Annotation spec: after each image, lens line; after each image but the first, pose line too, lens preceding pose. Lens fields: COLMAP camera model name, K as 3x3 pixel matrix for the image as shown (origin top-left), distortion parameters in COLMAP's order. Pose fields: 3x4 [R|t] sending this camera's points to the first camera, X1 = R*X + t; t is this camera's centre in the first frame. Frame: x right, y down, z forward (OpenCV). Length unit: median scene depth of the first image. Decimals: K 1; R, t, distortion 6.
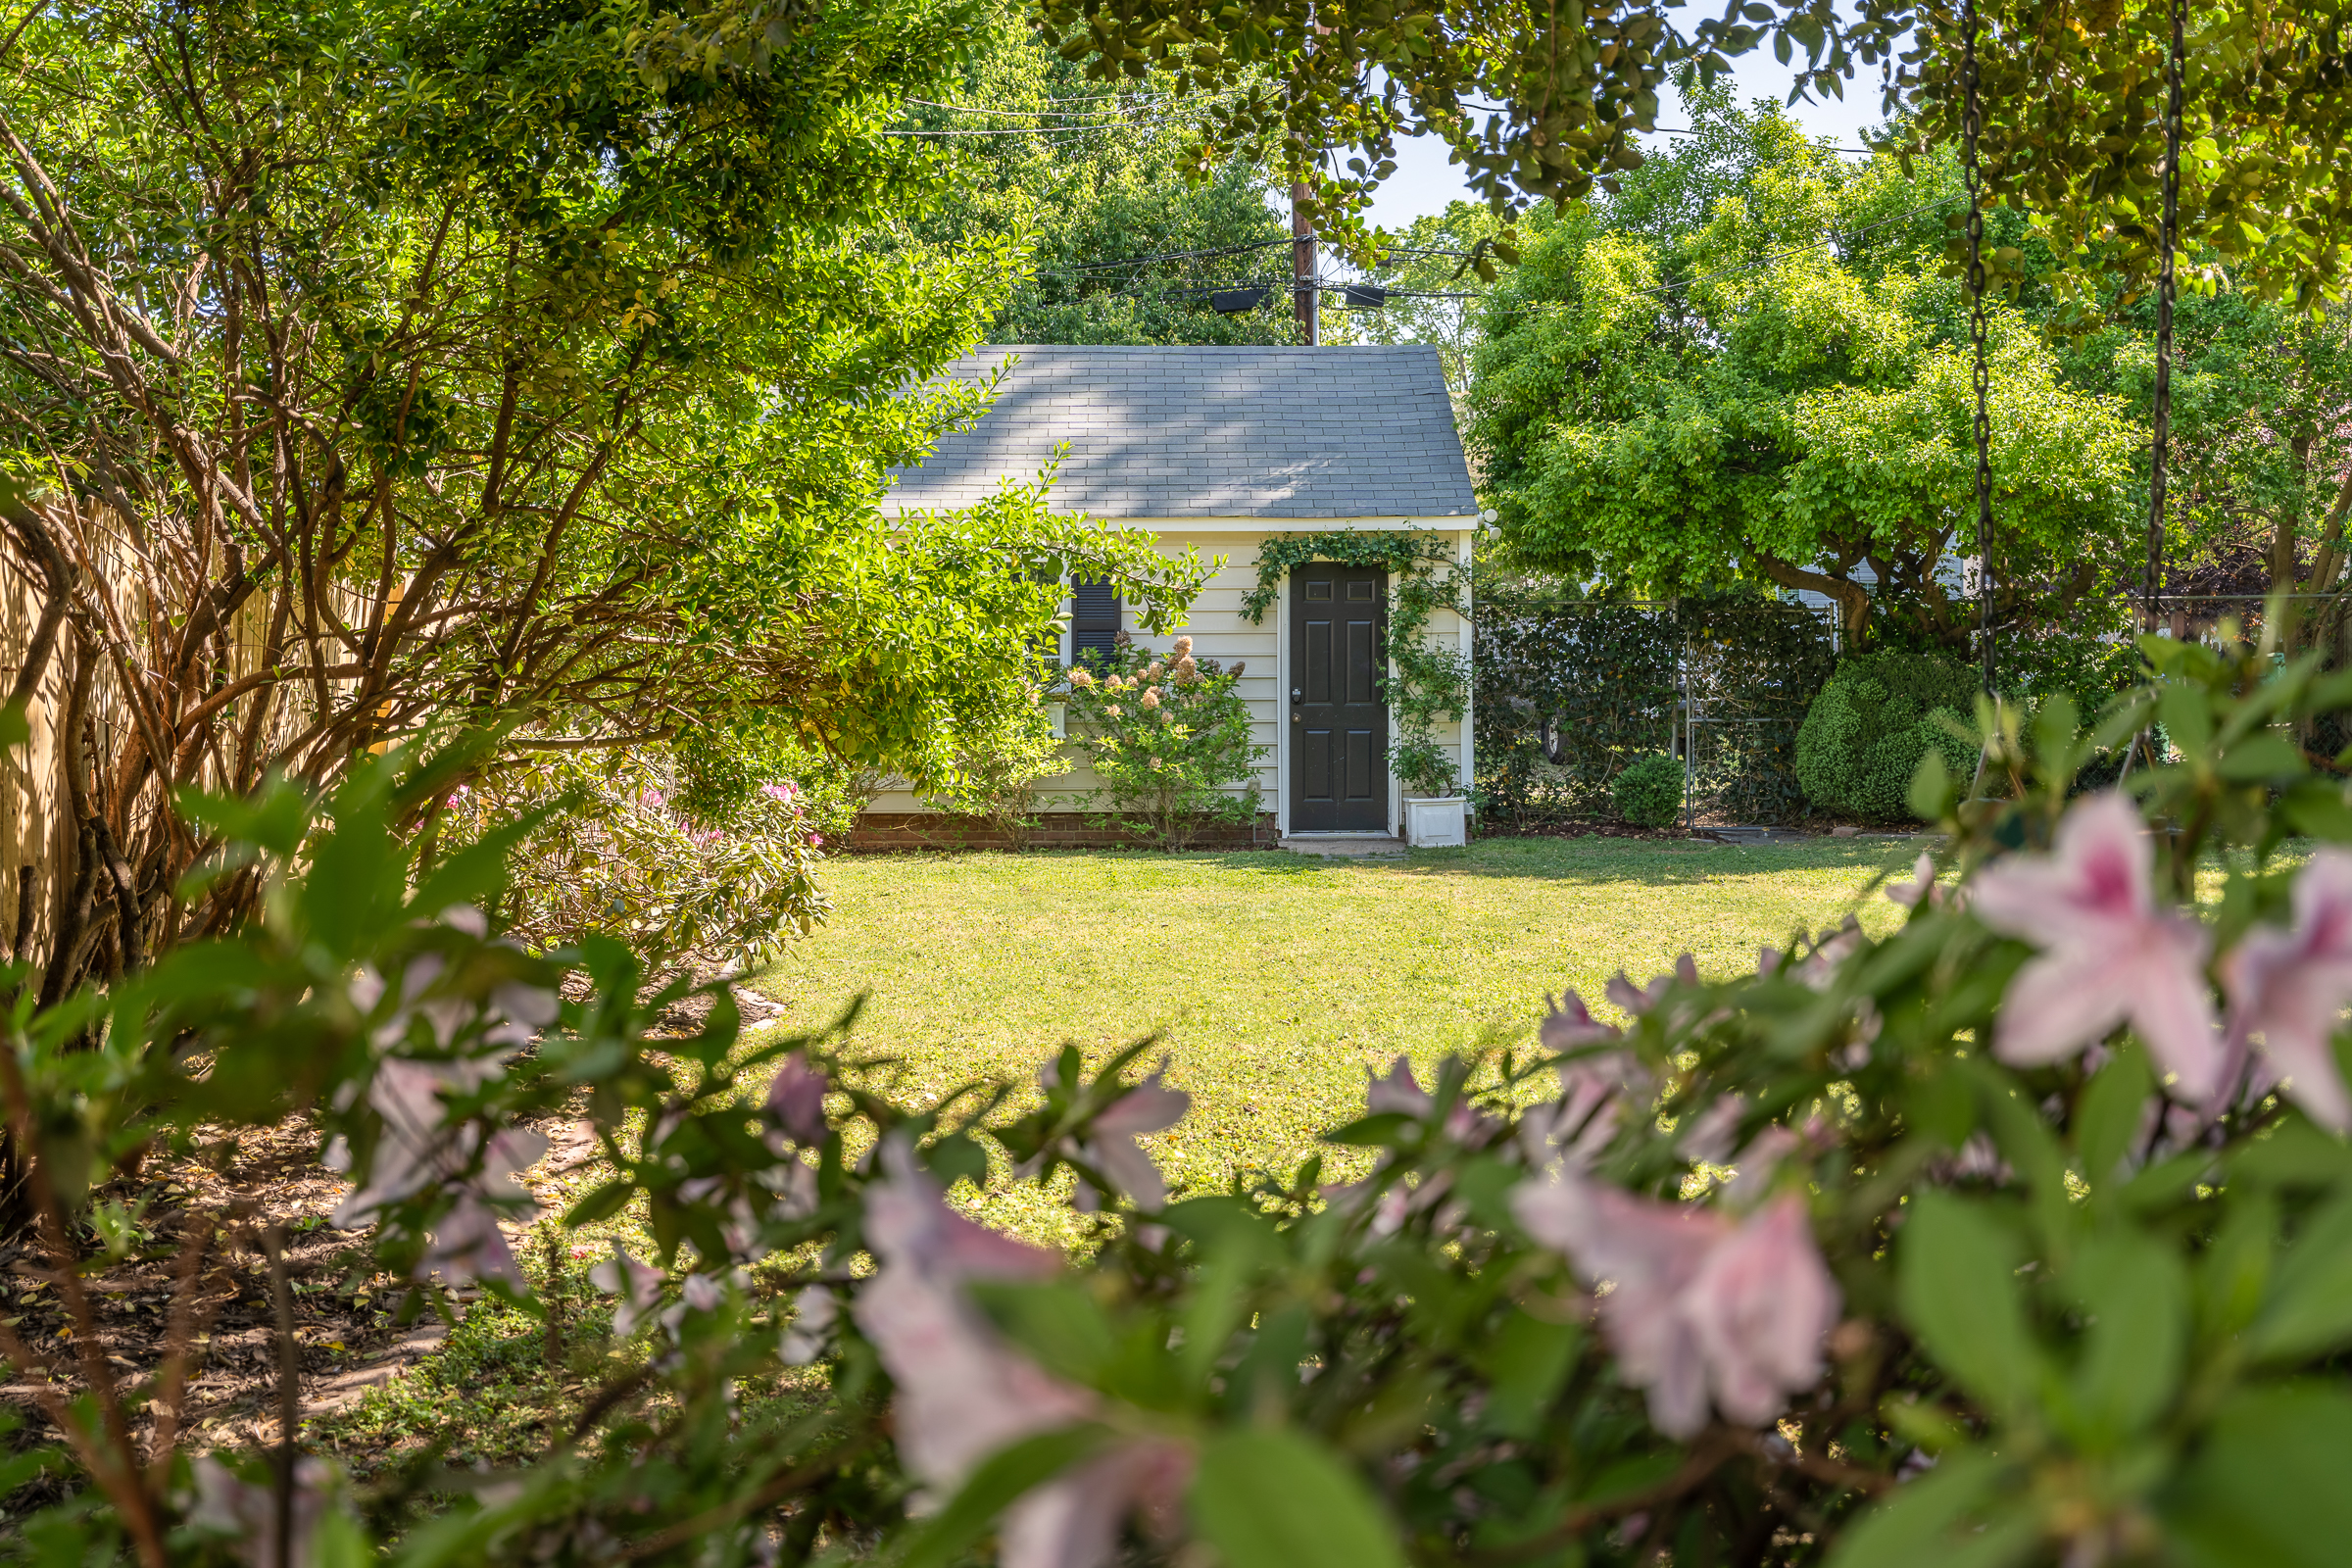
lens RADIAL K [[2369.6, 0, 1177.7], [0, 2369.6, 783.2], [0, 0, 1]] dist [-0.011183, 0.000000]
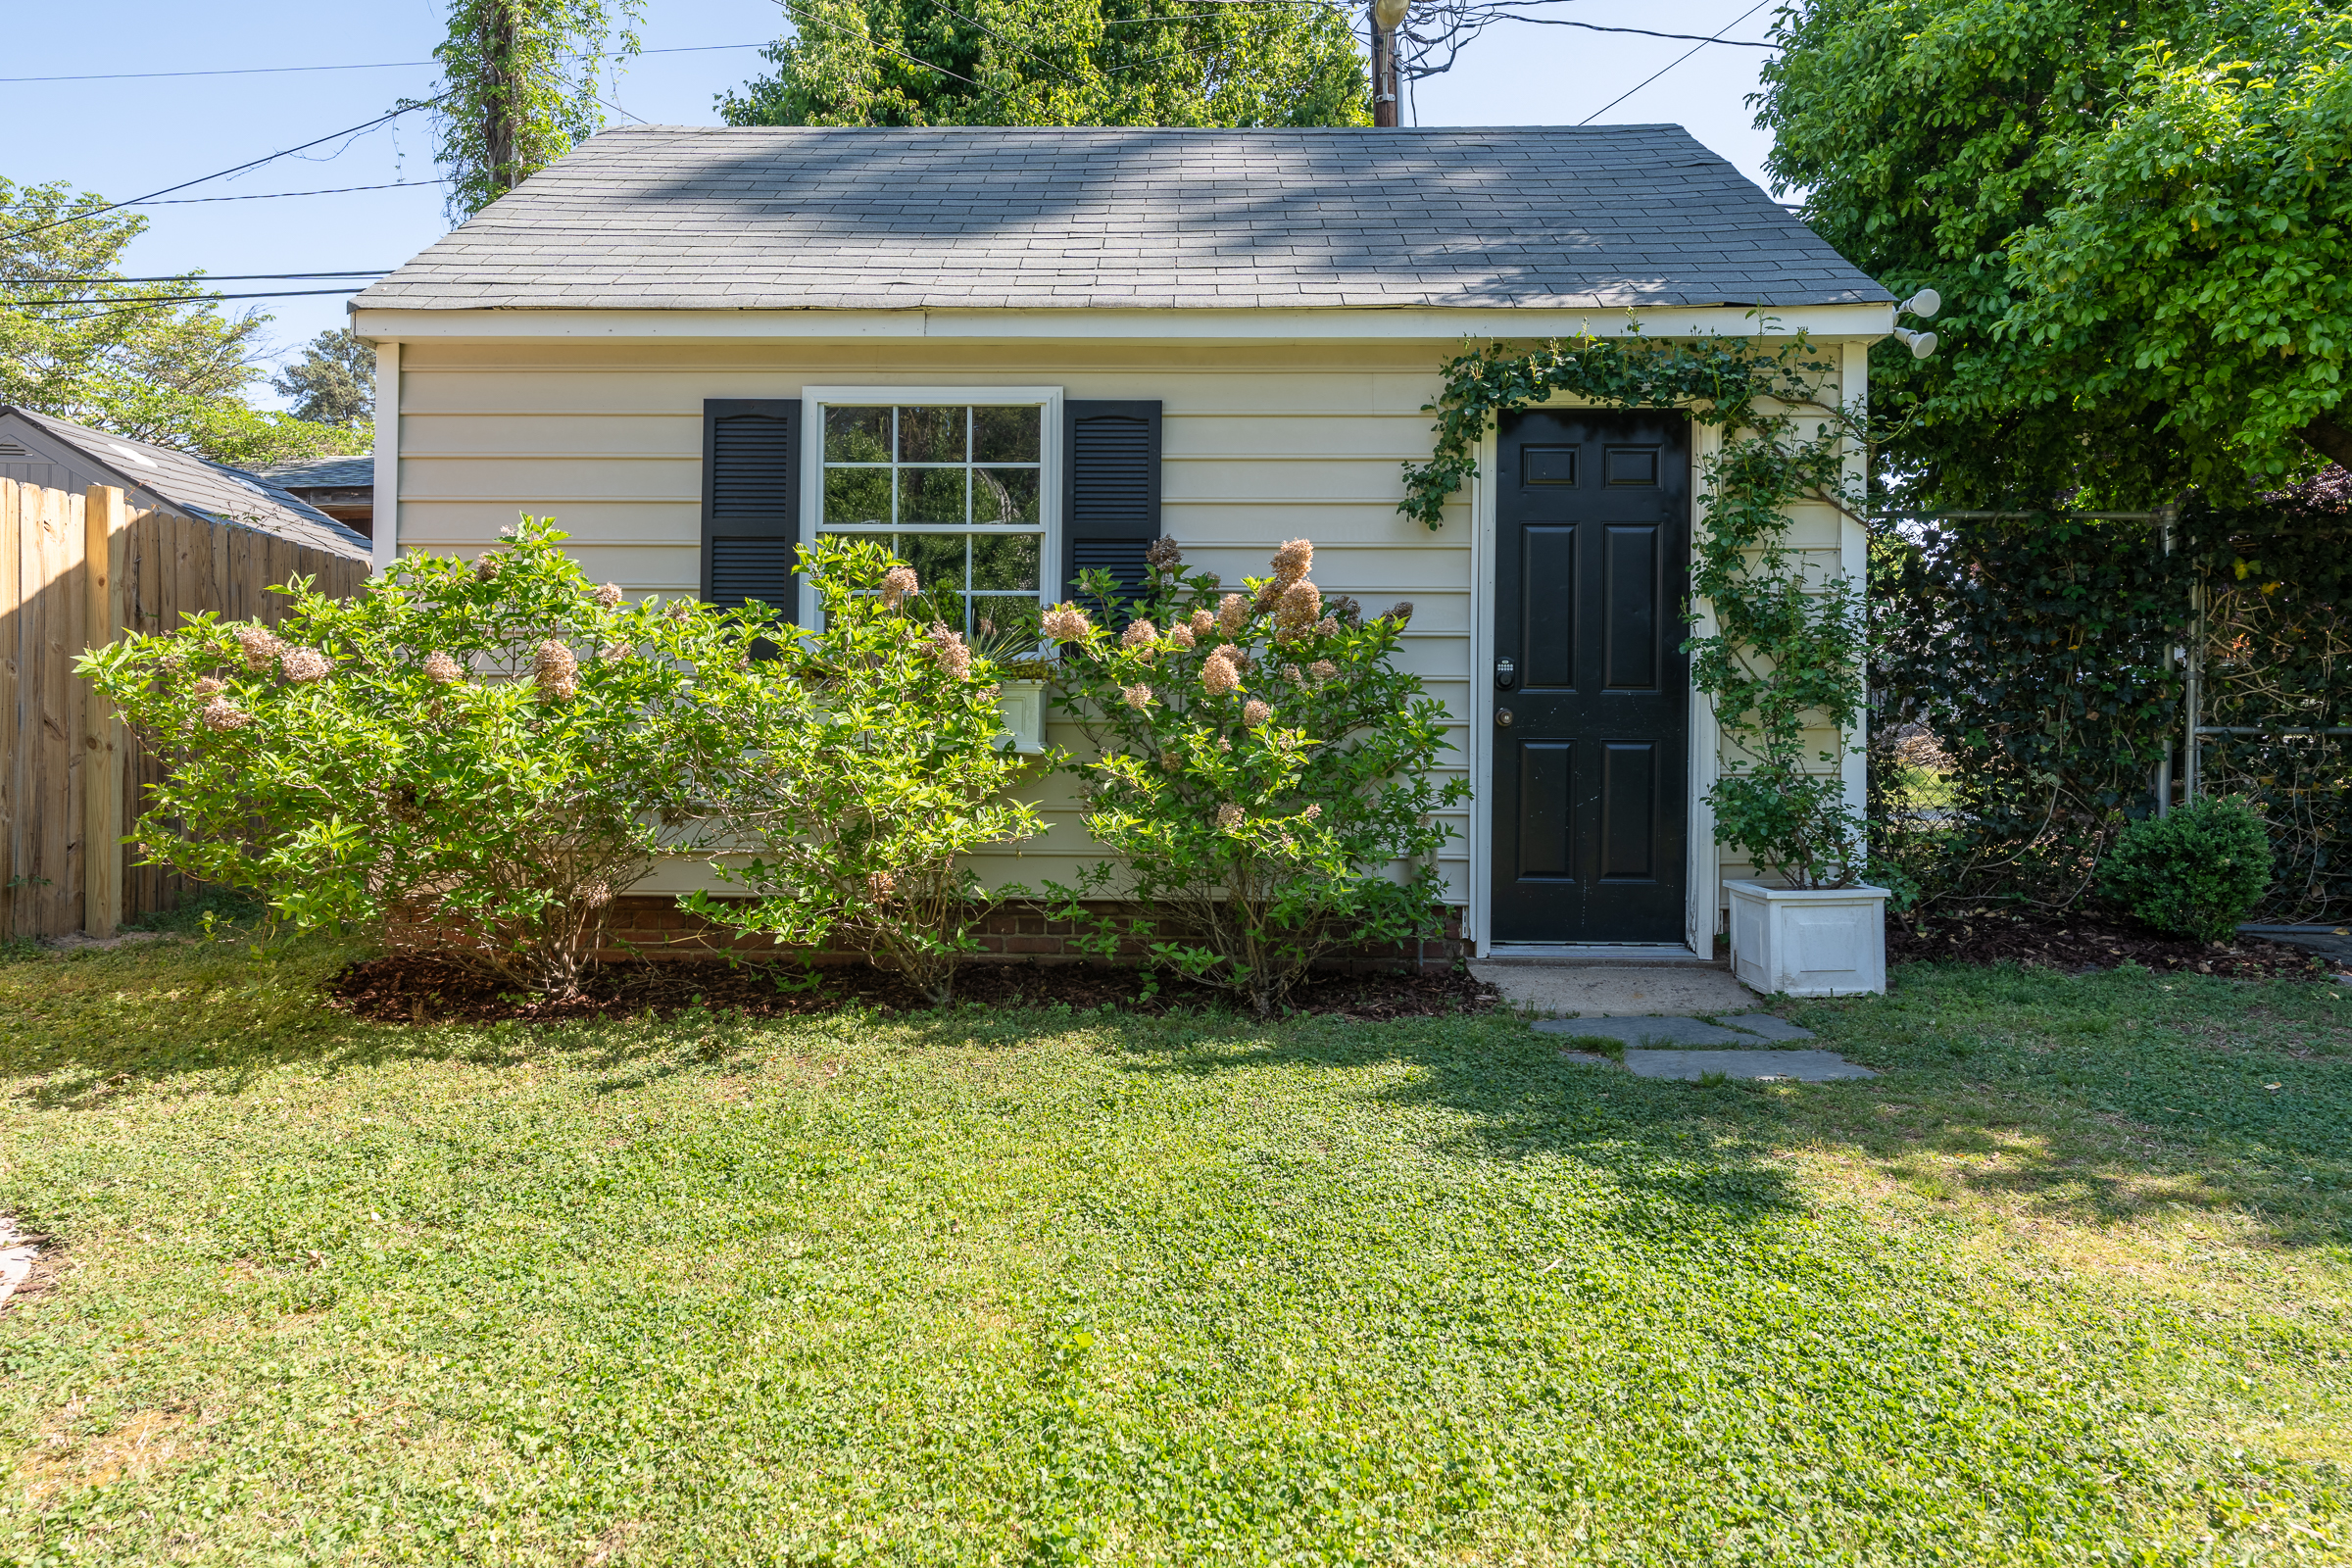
lens RADIAL K [[1423.4, 0, 1178.3], [0, 1423.4, 783.2], [0, 0, 1]] dist [0.003672, 0.000376]
pose [[0.999553, 0.011932, -0.027406, -0.011334], [-0.011499, 0.999807, 0.015902, -0.017766], [0.027591, -0.015580, 0.999498, 0.702897]]
